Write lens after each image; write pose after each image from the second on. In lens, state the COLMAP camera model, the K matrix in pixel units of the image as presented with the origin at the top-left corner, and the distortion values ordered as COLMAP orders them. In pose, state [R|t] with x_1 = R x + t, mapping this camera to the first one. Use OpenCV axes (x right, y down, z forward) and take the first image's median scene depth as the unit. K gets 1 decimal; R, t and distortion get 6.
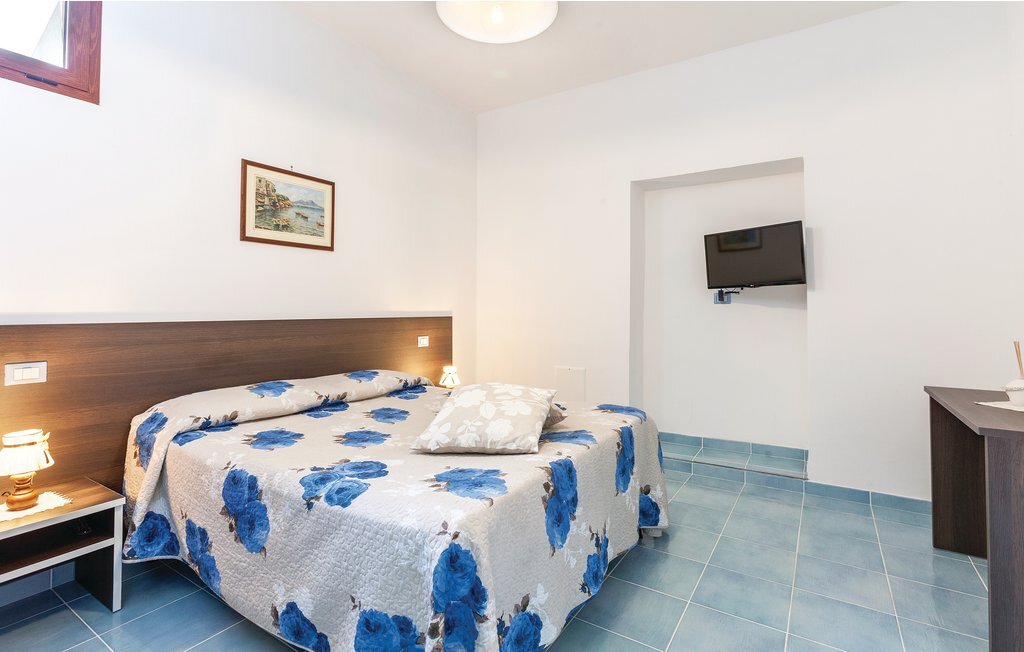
lens RADIAL K [[541.2, 0, 512.0], [0, 541.2, 326.0], [0, 0, 1]] dist [-0.000807, -0.000326]
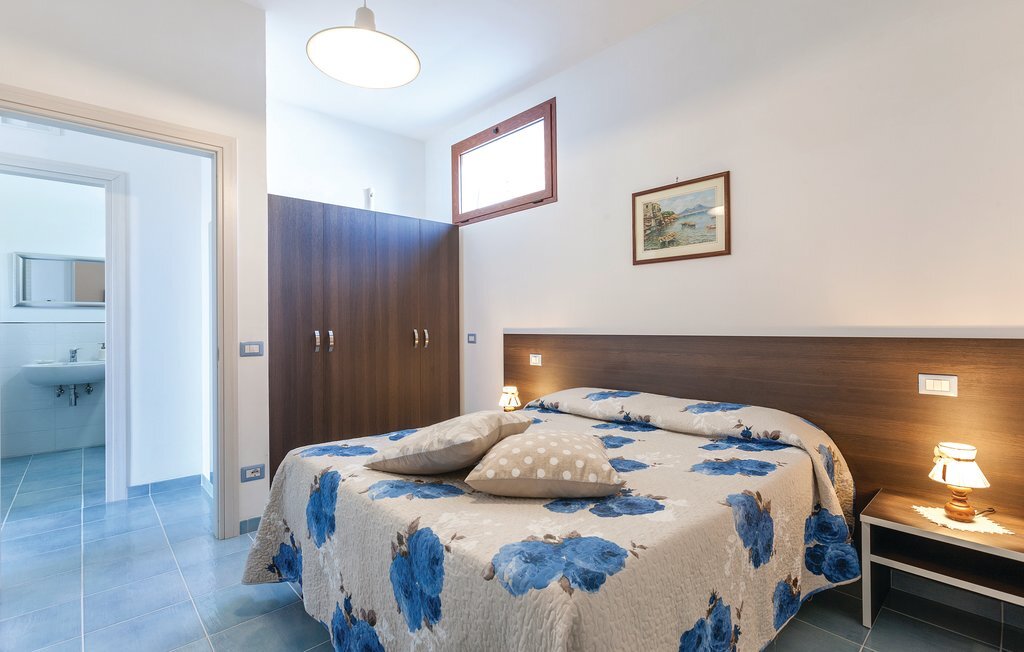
lens RADIAL K [[473.1, 0, 539.1], [0, 473.1, 324.0], [0, 0, 1]] dist [0.164609, -0.000001]
pose [[-0.169107, -0.005328, -0.985583, 0.508237], [-0.023485, 0.999723, -0.001375, -0.025463], [0.985318, 0.022913, -0.169185, 0.931848]]
